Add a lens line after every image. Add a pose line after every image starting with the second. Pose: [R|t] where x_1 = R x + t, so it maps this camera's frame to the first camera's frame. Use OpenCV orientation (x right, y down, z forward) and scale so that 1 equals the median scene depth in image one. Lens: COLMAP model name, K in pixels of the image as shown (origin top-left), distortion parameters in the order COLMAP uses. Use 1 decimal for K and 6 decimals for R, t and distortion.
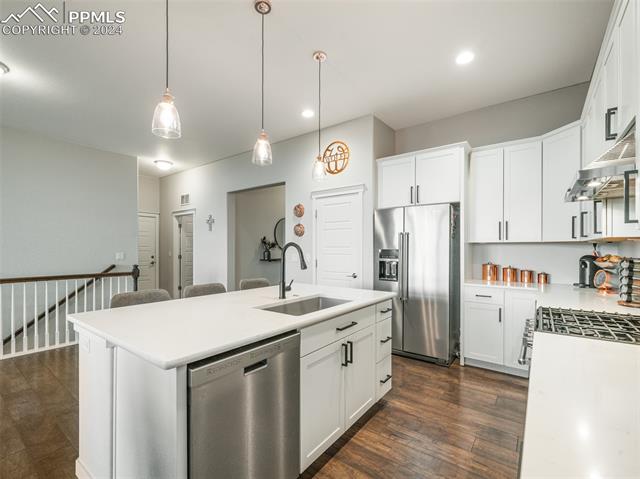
lens RADIAL K [[304.3, 0, 320.0], [0, 304.3, 239.5], [0, 0, 1]] dist [-0.000107, -0.000456]
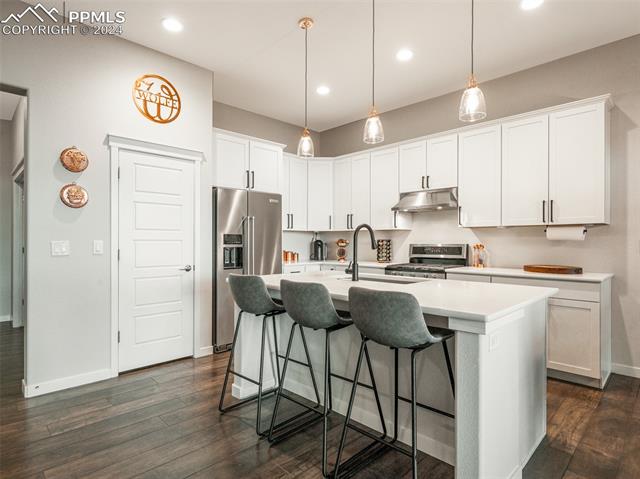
lens RADIAL K [[350.5, 0, 318.1], [0, 350.5, 241.3], [0, 0, 1]] dist [-0.001521, -0.000339]
pose [[0.130280, 0.002694, 0.991474, -0.696755], [-0.027637, 0.999618, 0.000915, 0.040246], [-0.991092, -0.027521, 0.130305, 0.545606]]
